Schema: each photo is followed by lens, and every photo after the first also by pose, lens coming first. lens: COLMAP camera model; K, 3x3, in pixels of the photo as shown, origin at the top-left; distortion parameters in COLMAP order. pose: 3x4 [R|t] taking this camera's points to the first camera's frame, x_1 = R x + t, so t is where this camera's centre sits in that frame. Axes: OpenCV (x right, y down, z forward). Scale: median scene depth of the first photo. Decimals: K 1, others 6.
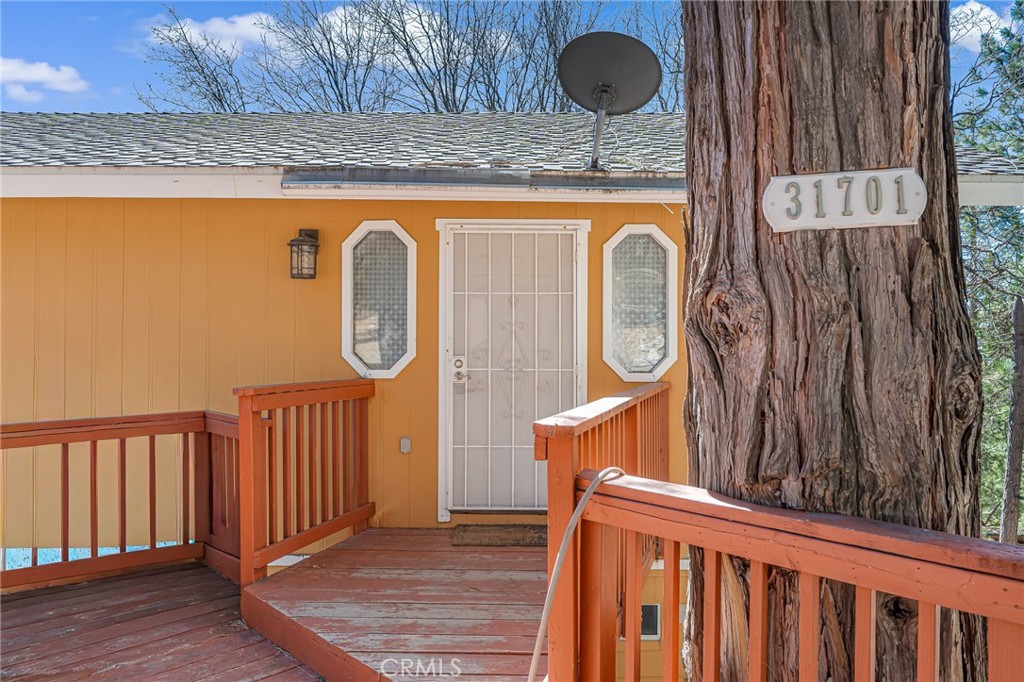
lens RADIAL K [[735.0, 0, 512.0], [0, 735.0, 341.0], [0, 0, 1]] dist [0.000271, -0.000247]
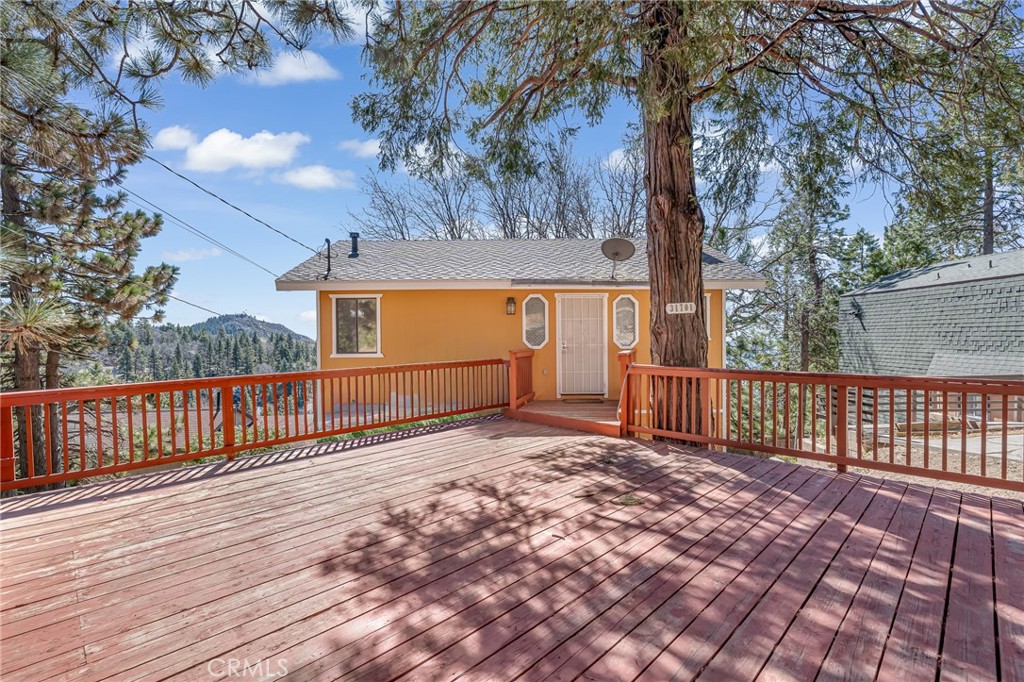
lens RADIAL K [[470.5, 0, 516.7], [0, 470.5, 345.0], [0, 0, 1]] dist [-0.001940, -0.000070]
pose [[0.999878, -0.011945, 0.010055, -0.312170], [0.011743, 0.999734, 0.019844, -0.002007], [-0.010289, -0.019723, 0.999753, -0.963318]]
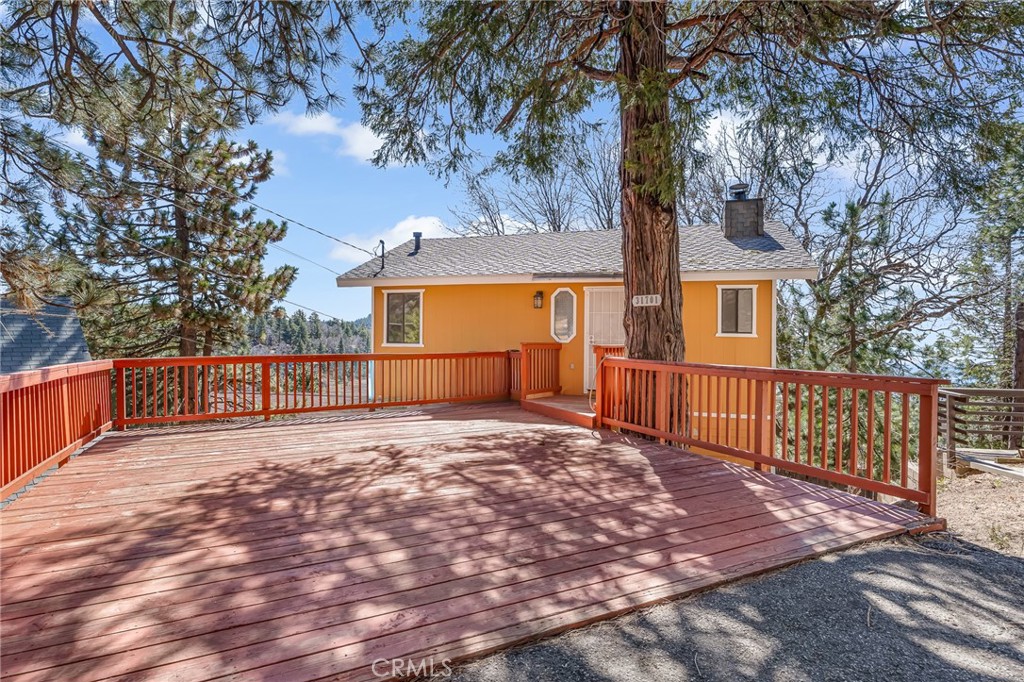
lens RADIAL K [[520.9, 0, 510.2], [0, 520.9, 334.9], [0, 0, 1]] dist [-0.004183, 0.000330]
pose [[0.956993, 0.005125, -0.290066, 0.238999], [-0.005359, 0.999986, -0.000013, 0.024425], [0.290062, 0.001567, 0.957007, -1.143593]]
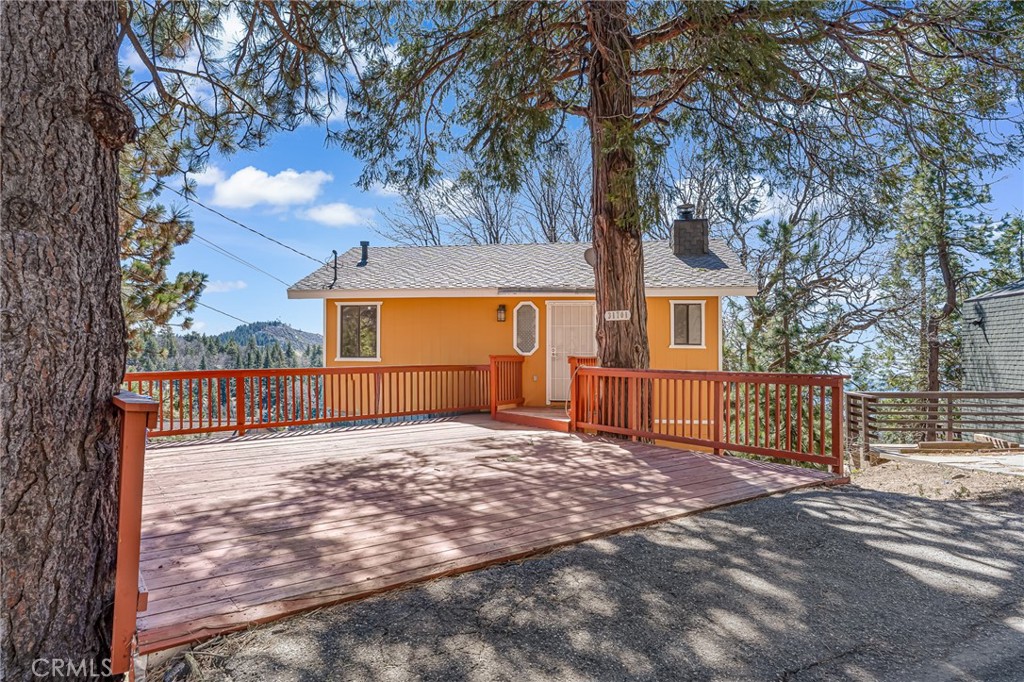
lens RADIAL K [[602.2, 0, 512.0], [0, 602.2, 341.0], [0, 0, 1]] dist [-0.000535, -0.001419]
pose [[0.990147, -0.003110, -0.139995, 0.113547], [0.000848, 0.999868, -0.016216, 0.037518], [0.140027, 0.015937, 0.990019, -1.574190]]
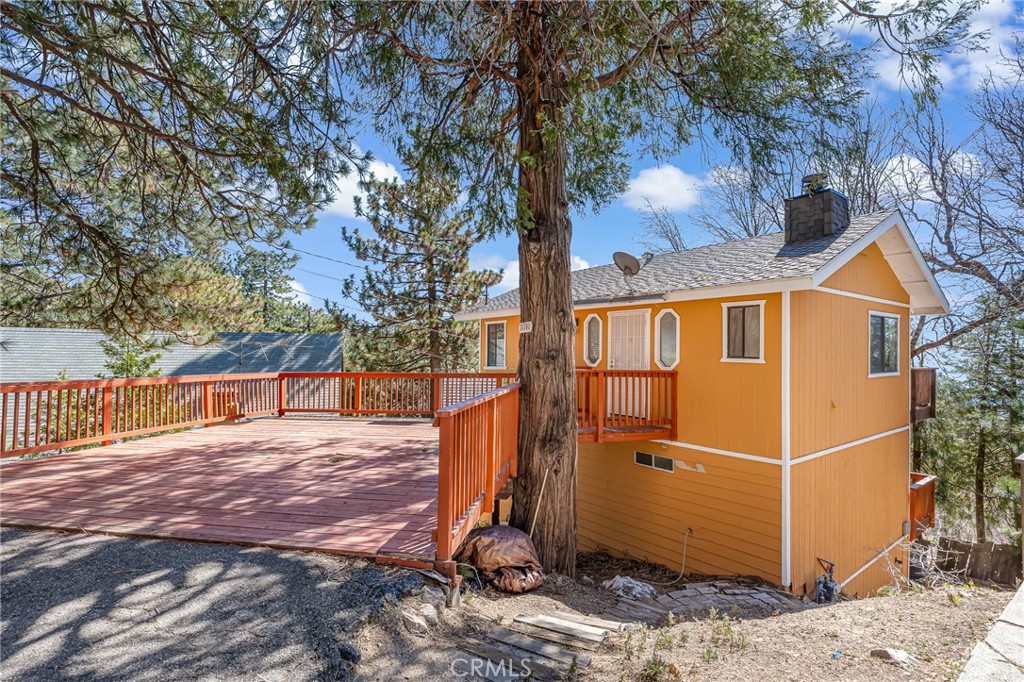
lens RADIAL K [[473.2, 0, 512.0], [0, 473.2, 341.0], [0, 0, 1]] dist [-0.001941, -0.000321]
pose [[0.602978, -0.018832, -0.797535, 1.317790], [-0.003962, 0.999638, -0.026599, -0.000160], [0.797748, 0.019198, 0.602686, -0.480810]]
